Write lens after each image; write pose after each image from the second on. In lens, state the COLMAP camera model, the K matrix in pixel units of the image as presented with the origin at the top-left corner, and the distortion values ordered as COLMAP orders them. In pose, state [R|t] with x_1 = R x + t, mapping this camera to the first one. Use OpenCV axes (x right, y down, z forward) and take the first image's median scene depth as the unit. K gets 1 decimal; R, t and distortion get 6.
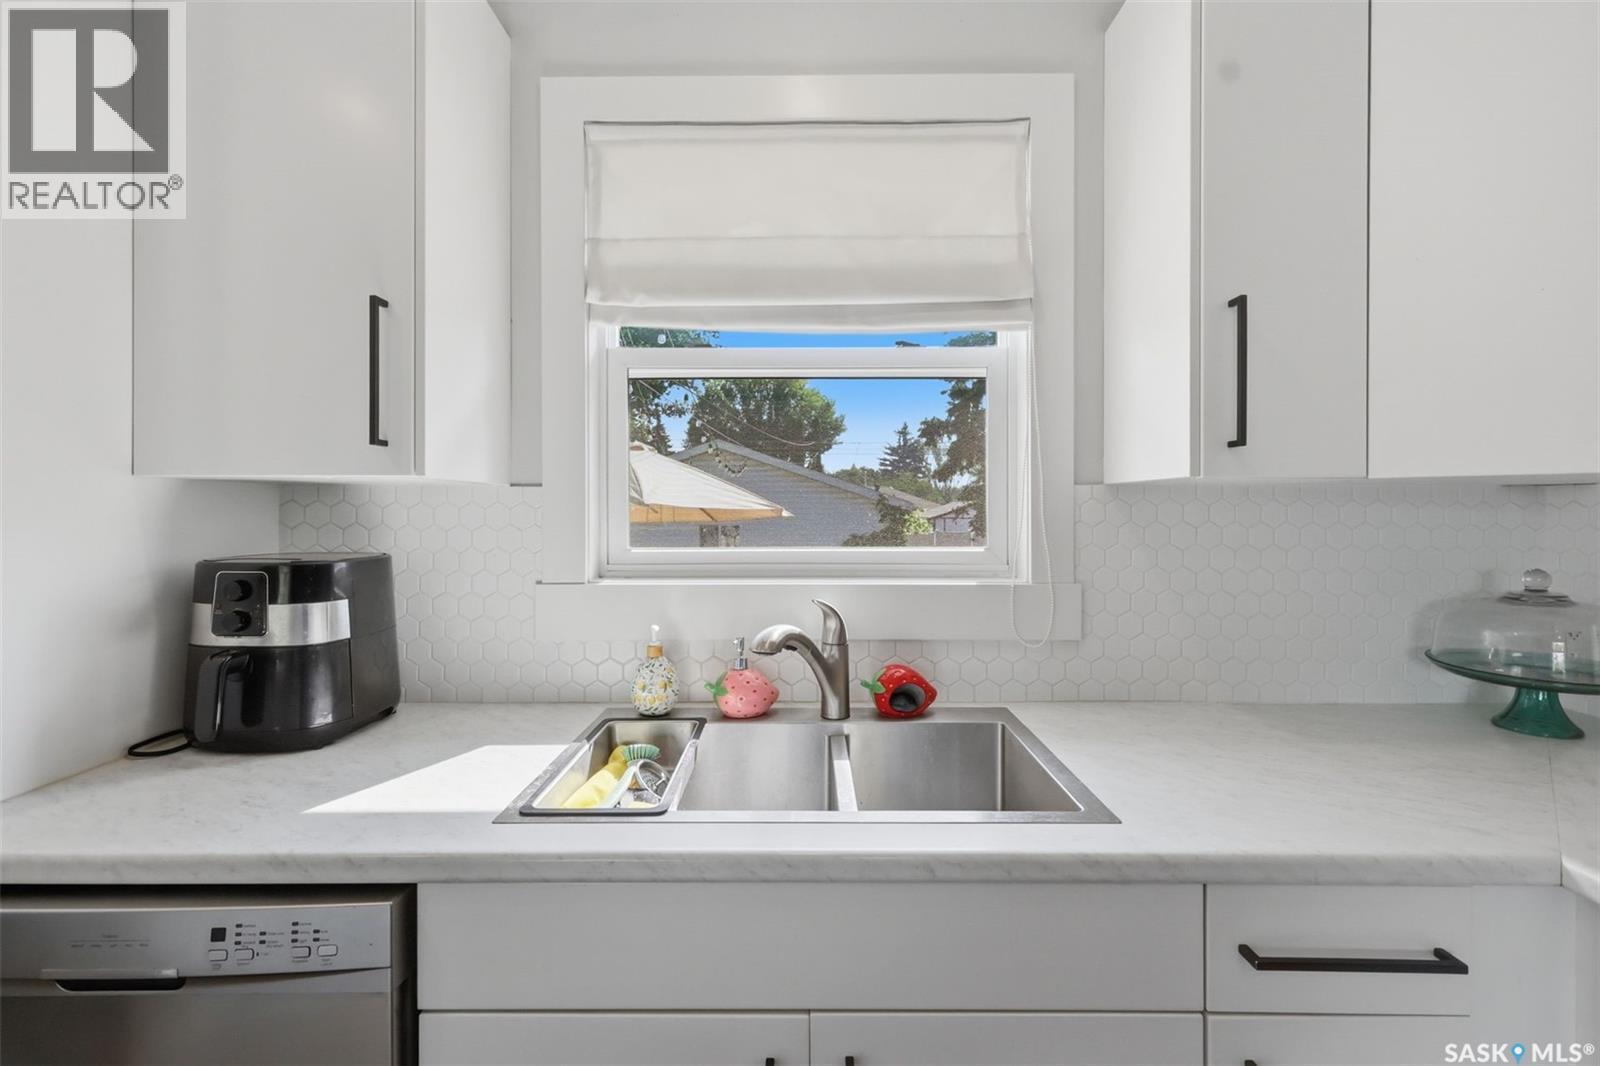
lens RADIAL K [[682.2, 0, 800.0], [0, 682.2, 533.0], [0, 0, 1]] dist [-0.000262, 0.000106]
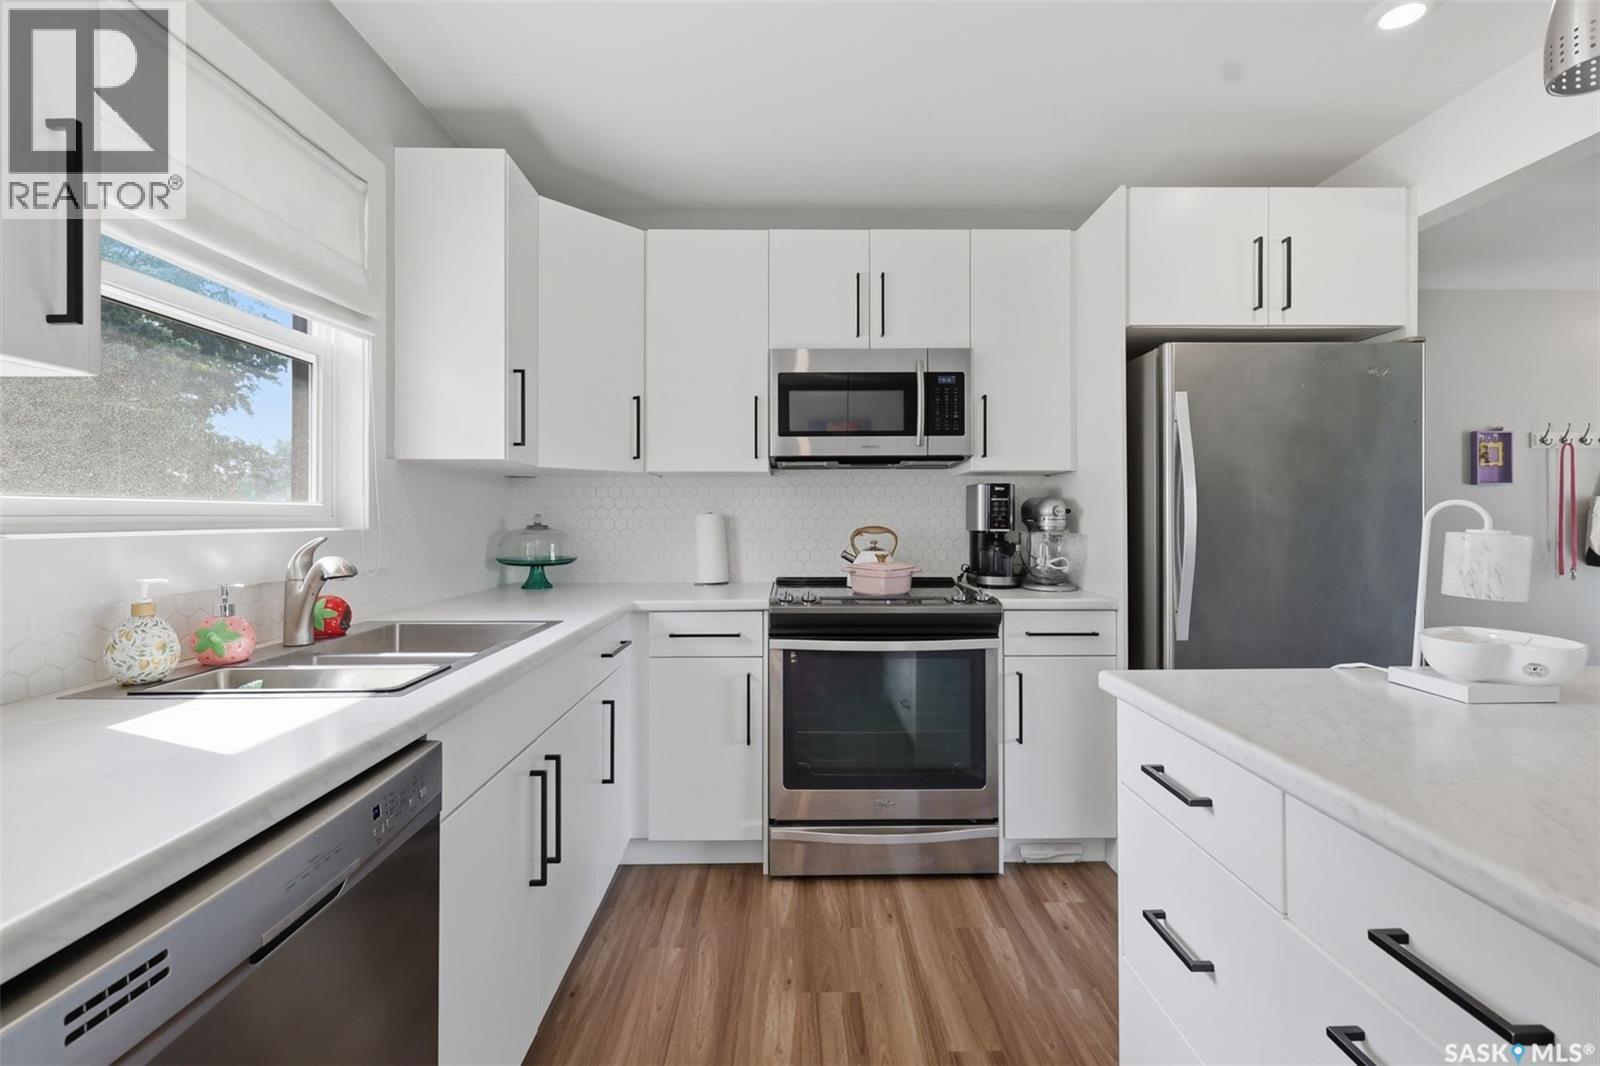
lens RADIAL K [[771.1, 0, 800.0], [0, 771.1, 516.3], [0, 0, 1]] dist [0.000290, 0.000043]
pose [[-0.015611, -0.000229, 0.999878, -1.350949], [0.001973, 0.999998, 0.000259, 0.059635], [-0.999876, 0.001977, -0.015611, 0.190030]]
